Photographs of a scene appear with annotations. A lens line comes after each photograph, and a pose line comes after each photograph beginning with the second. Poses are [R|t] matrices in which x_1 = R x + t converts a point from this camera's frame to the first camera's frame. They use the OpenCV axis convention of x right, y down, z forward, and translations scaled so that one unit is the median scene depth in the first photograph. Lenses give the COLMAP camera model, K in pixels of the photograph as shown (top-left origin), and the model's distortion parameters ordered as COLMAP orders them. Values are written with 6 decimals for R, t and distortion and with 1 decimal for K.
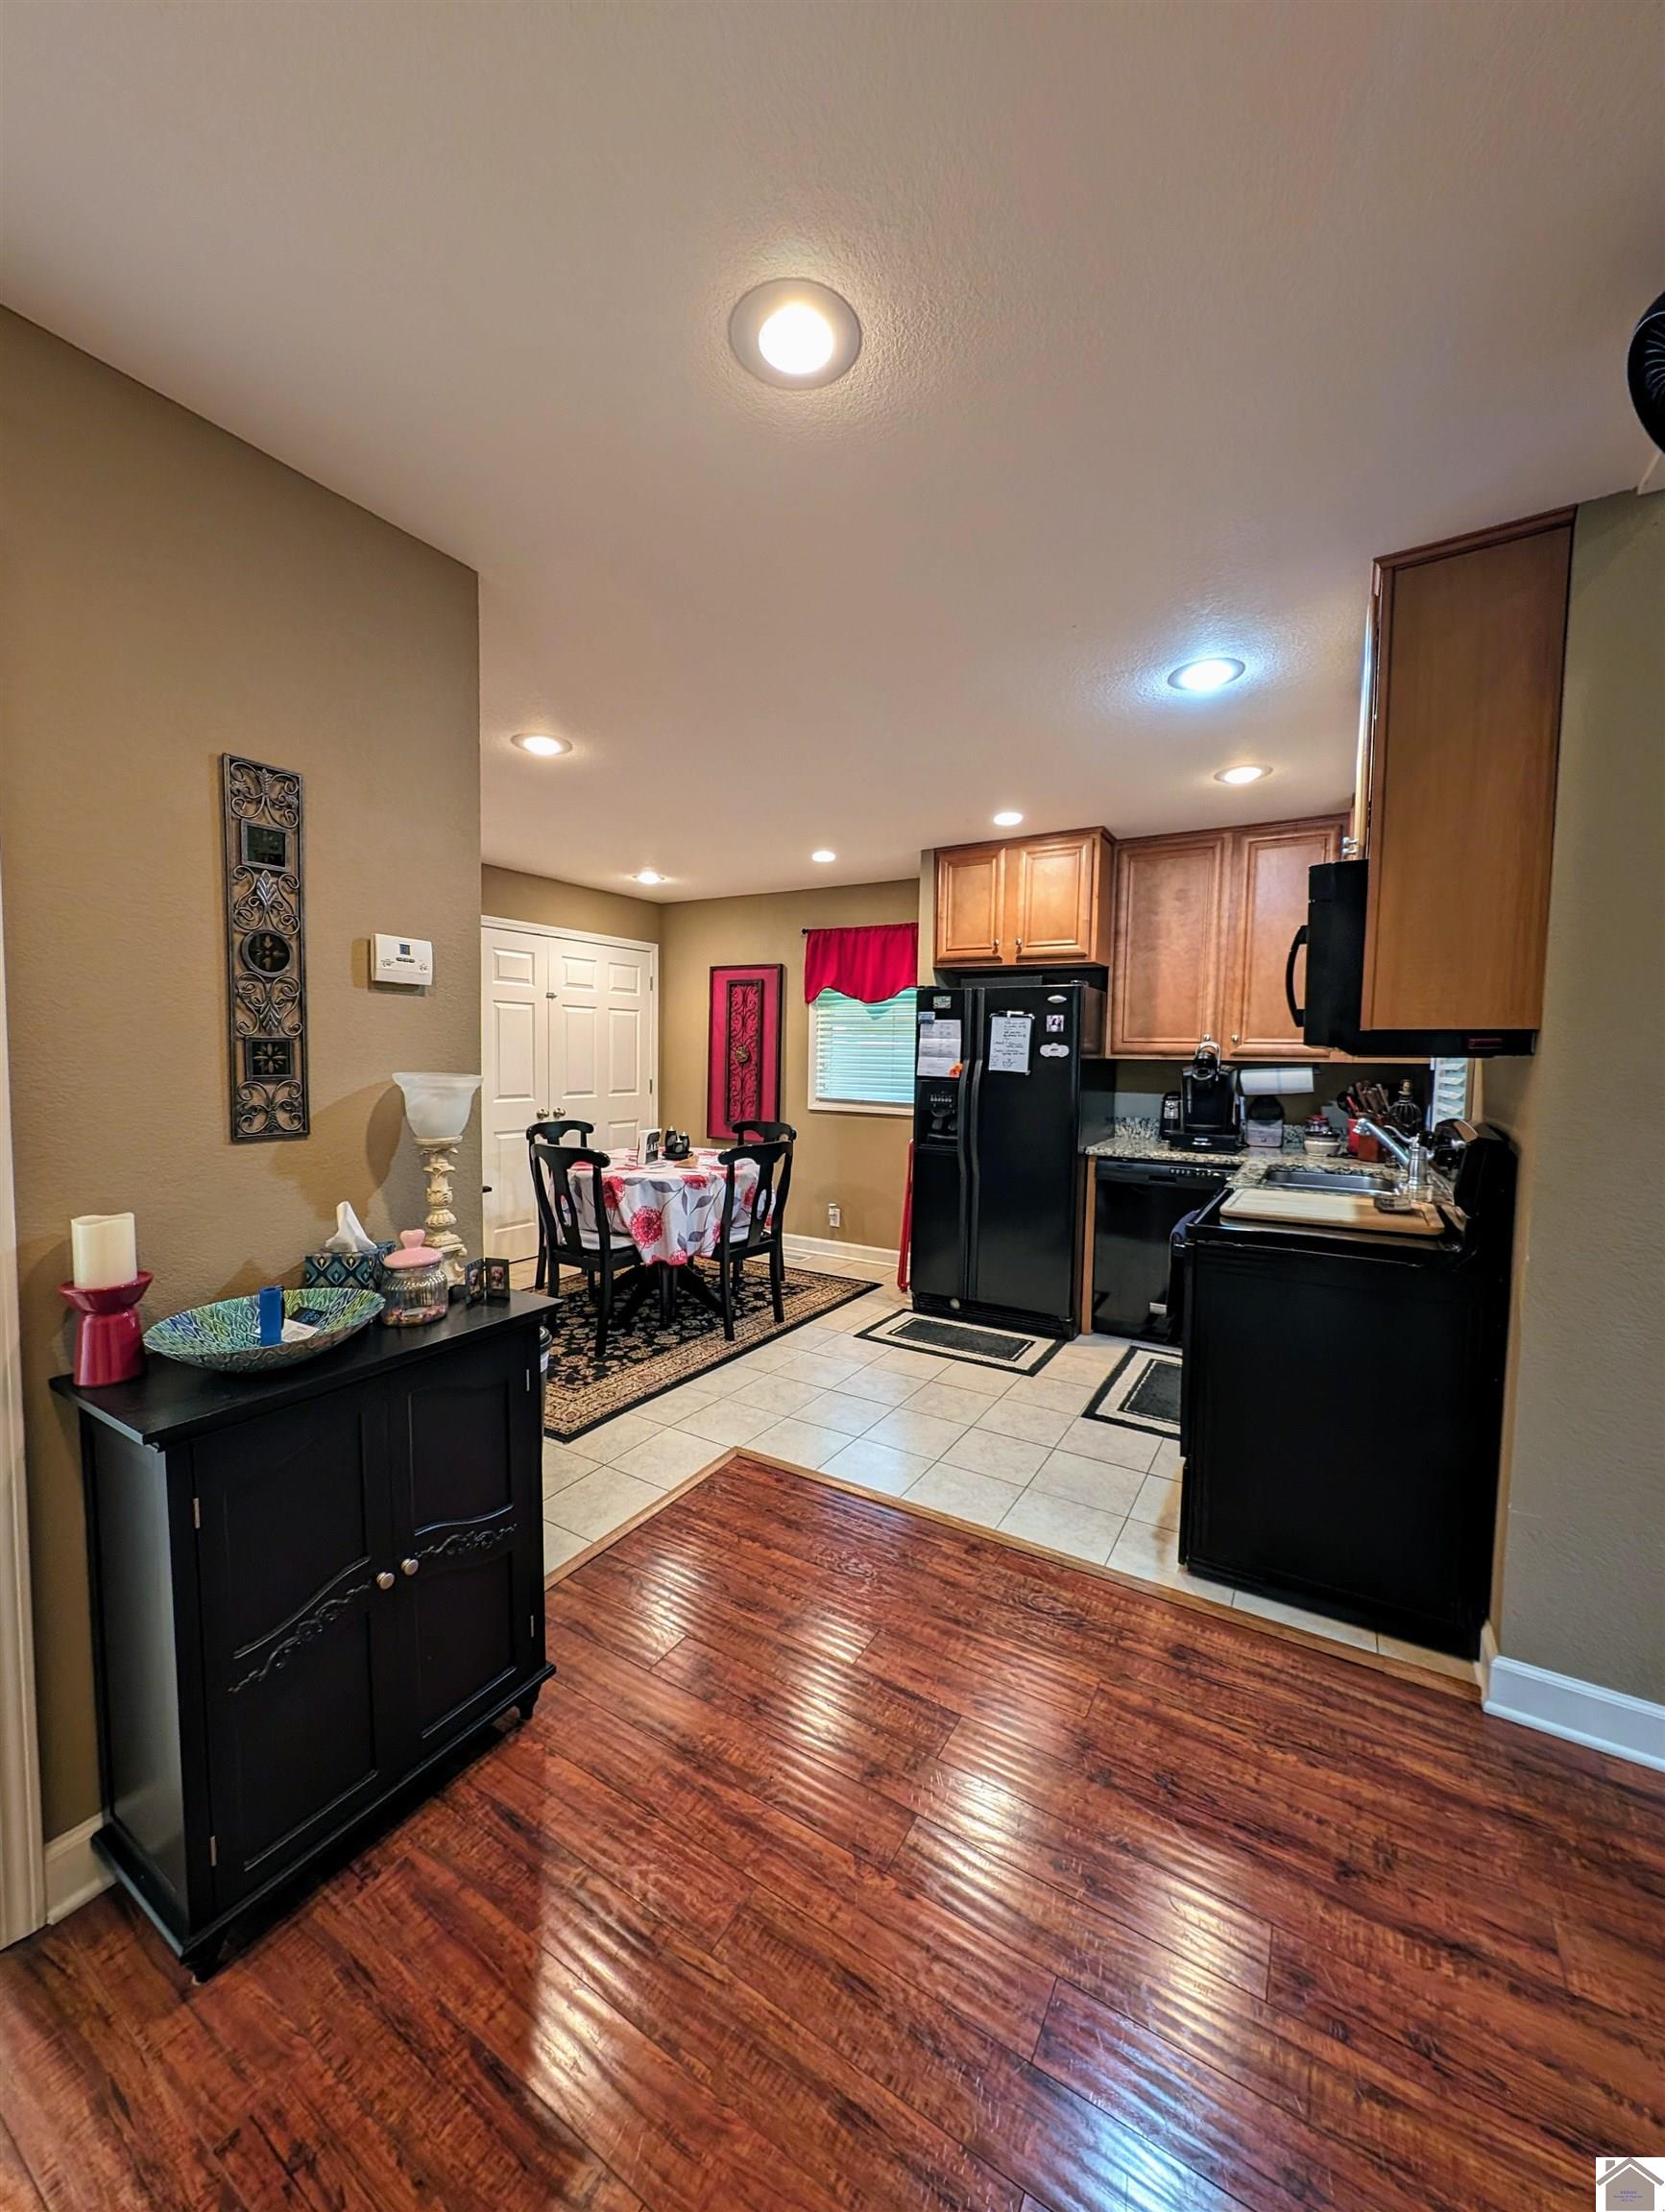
lens RADIAL K [[833.3, 0, 839.0], [0, 833.3, 1103.3], [0, 0, 1]] dist [0.001497, -0.000424]
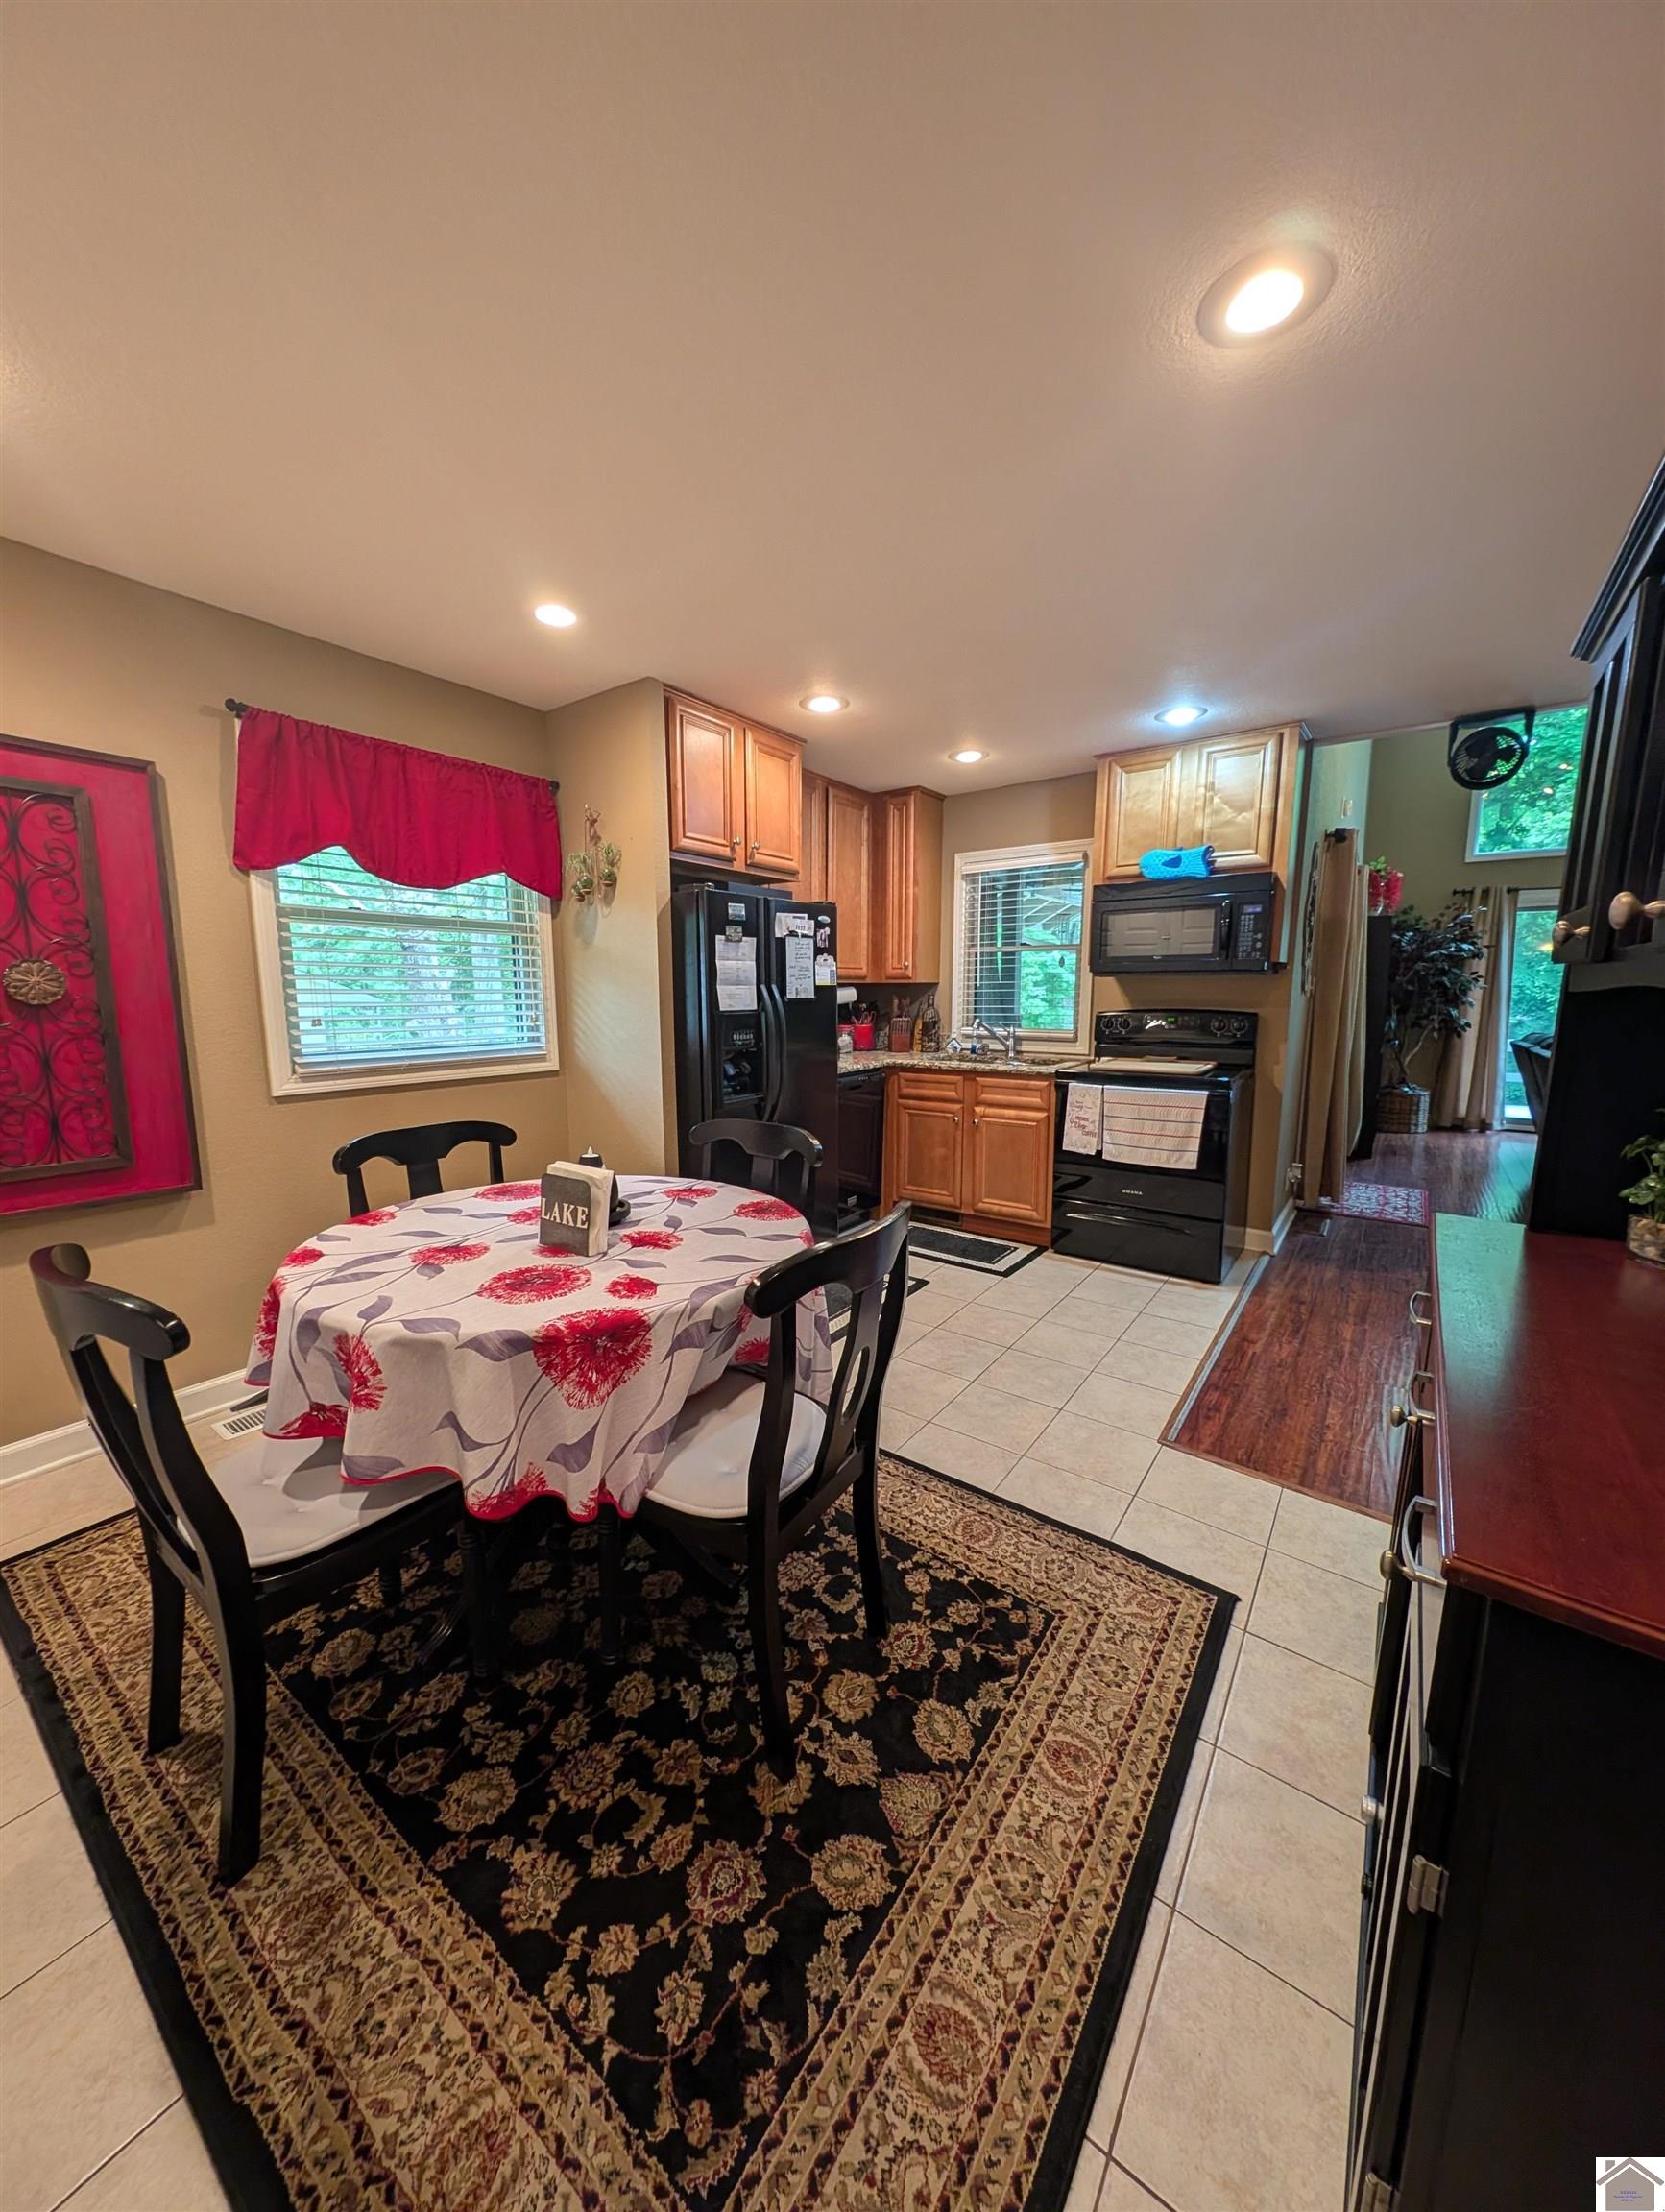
lens RADIAL K [[780.0, 0, 828.5], [0, 780.0, 1099.5], [0, 0, 1]] dist [0.000397, -0.000057]
pose [[0.086975, -0.158894, 0.983457, -0.705551], [0.064019, 0.986049, 0.153651, -0.062181], [-0.994151, 0.049596, 0.095934, 0.991756]]
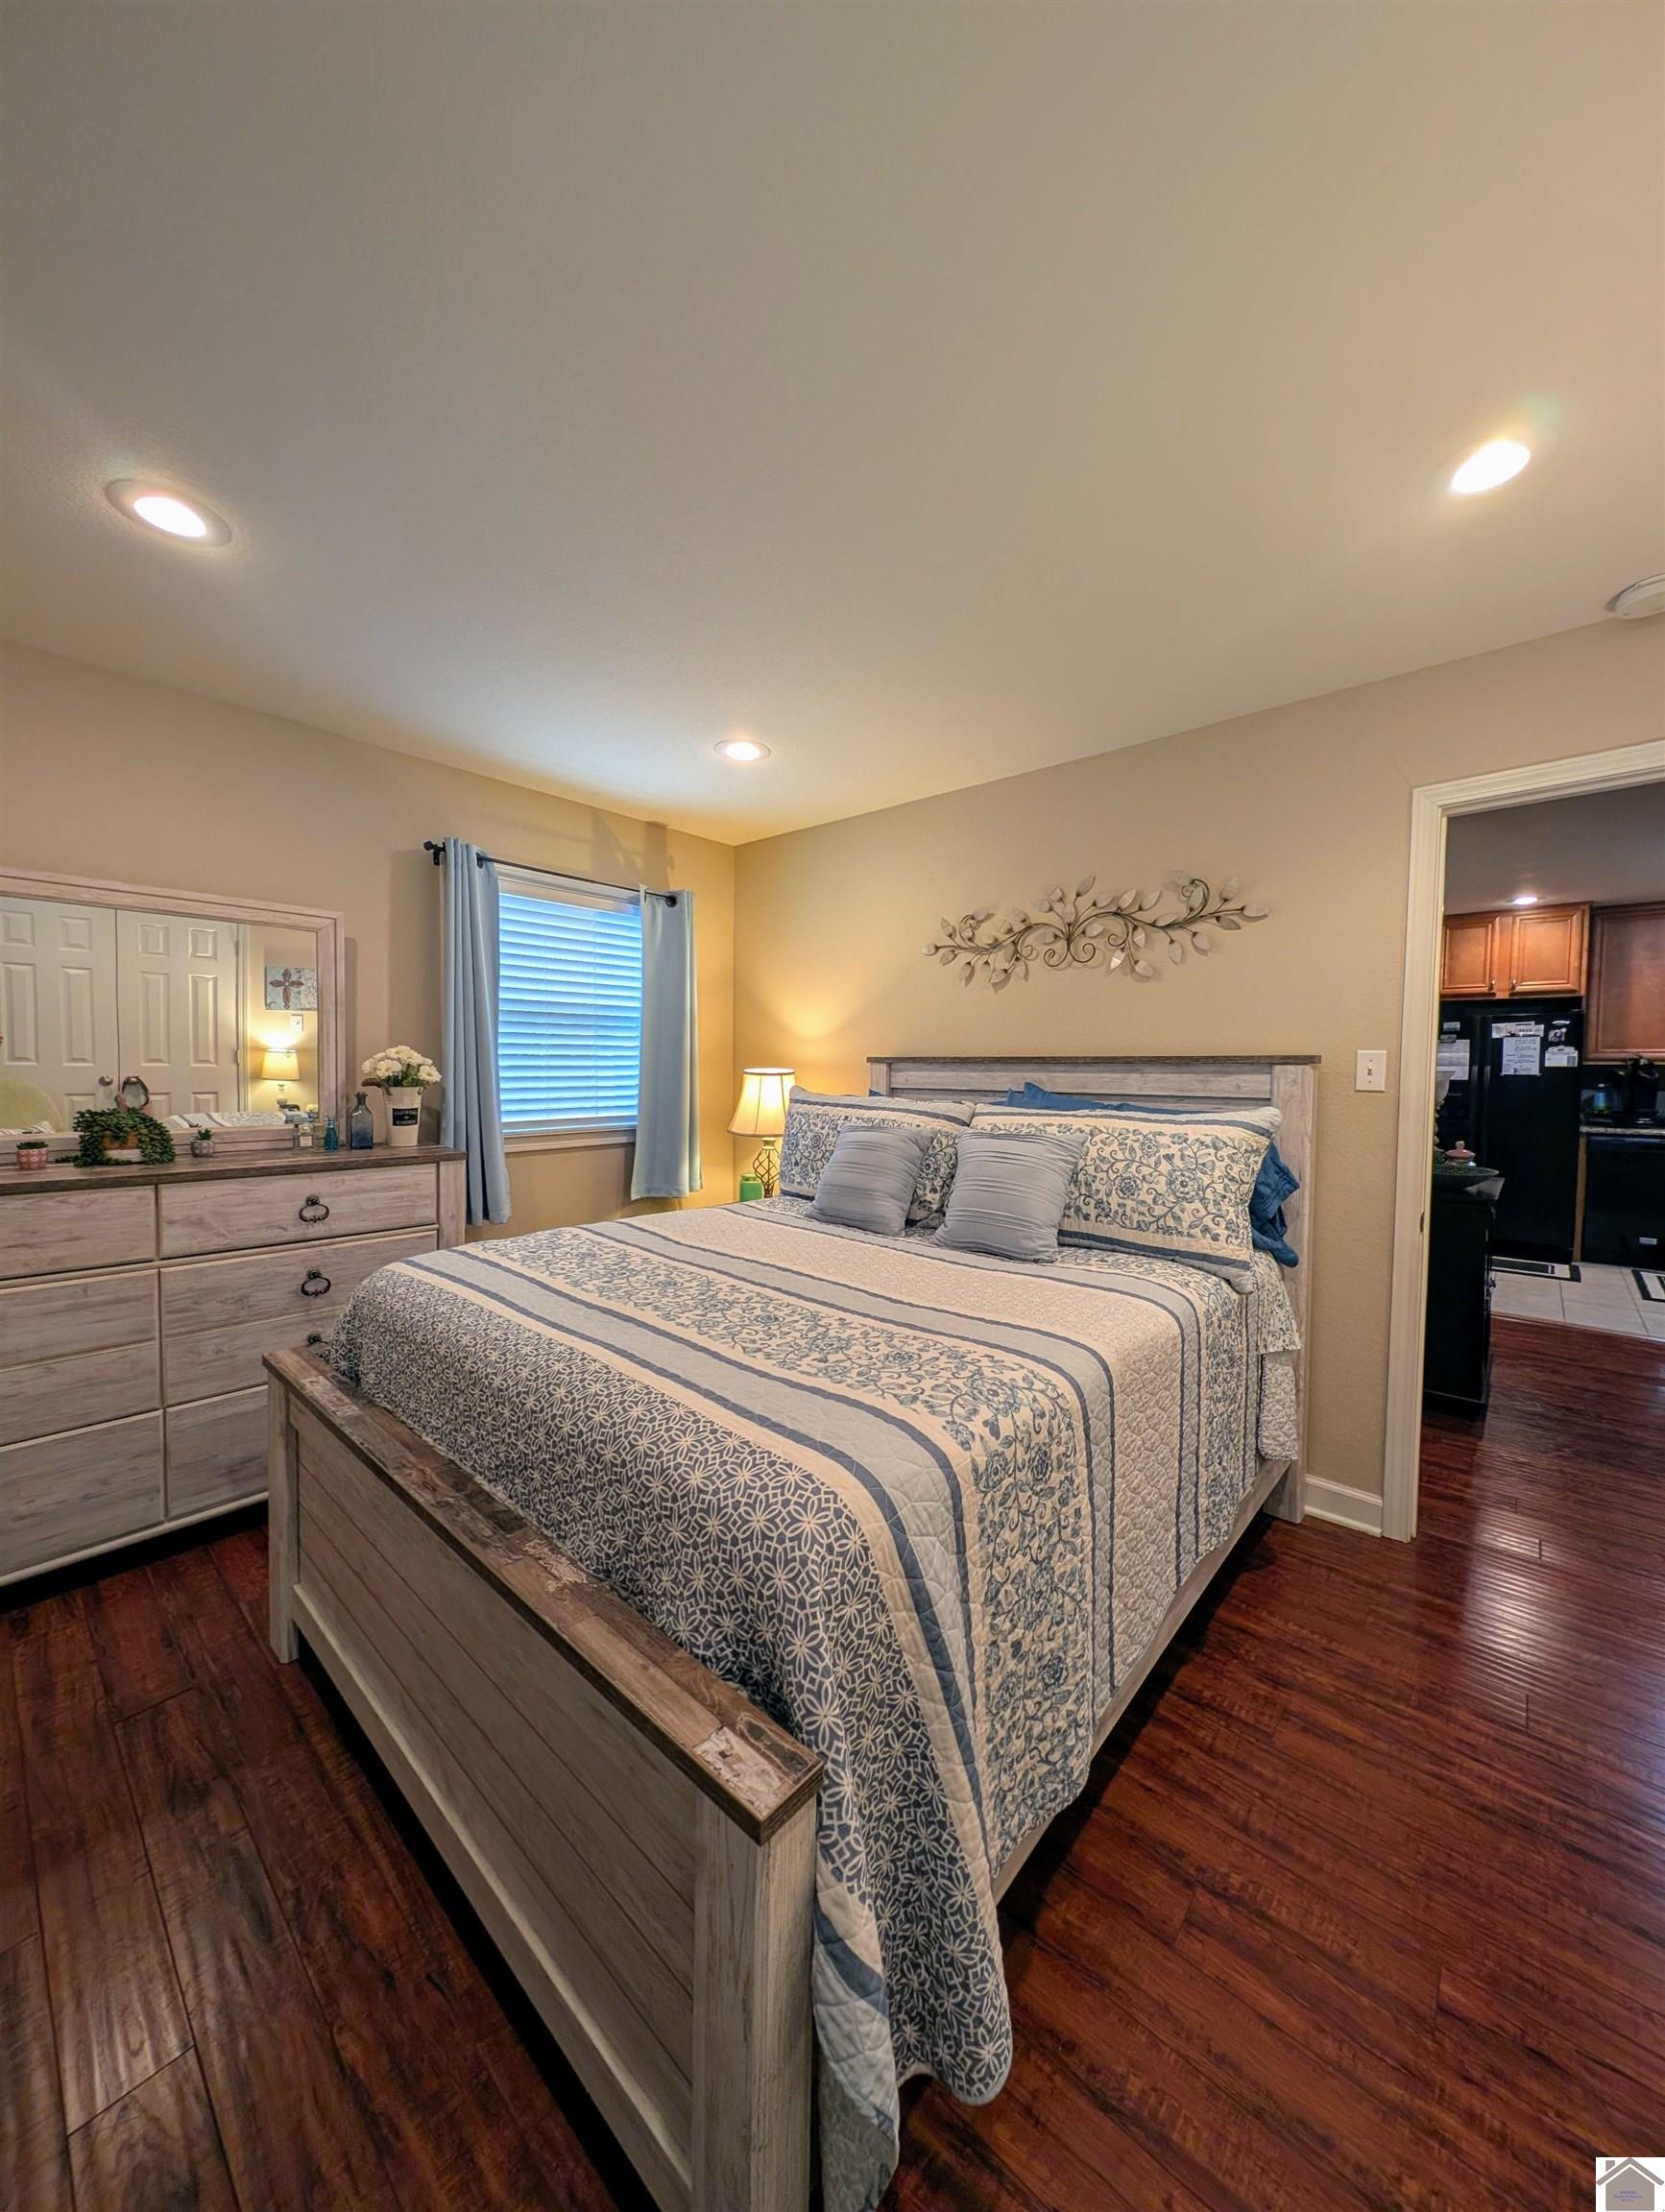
lens RADIAL K [[833.3, 0, 839.0], [0, 833.3, 1103.3], [0, 0, 1]] dist [0.001497, -0.000424]
pose [[0.980459, 0.003651, -0.196687, -0.729178], [-0.007711, 0.999773, -0.019881, 0.057023], [0.196570, 0.021009, 0.980265, -0.709058]]
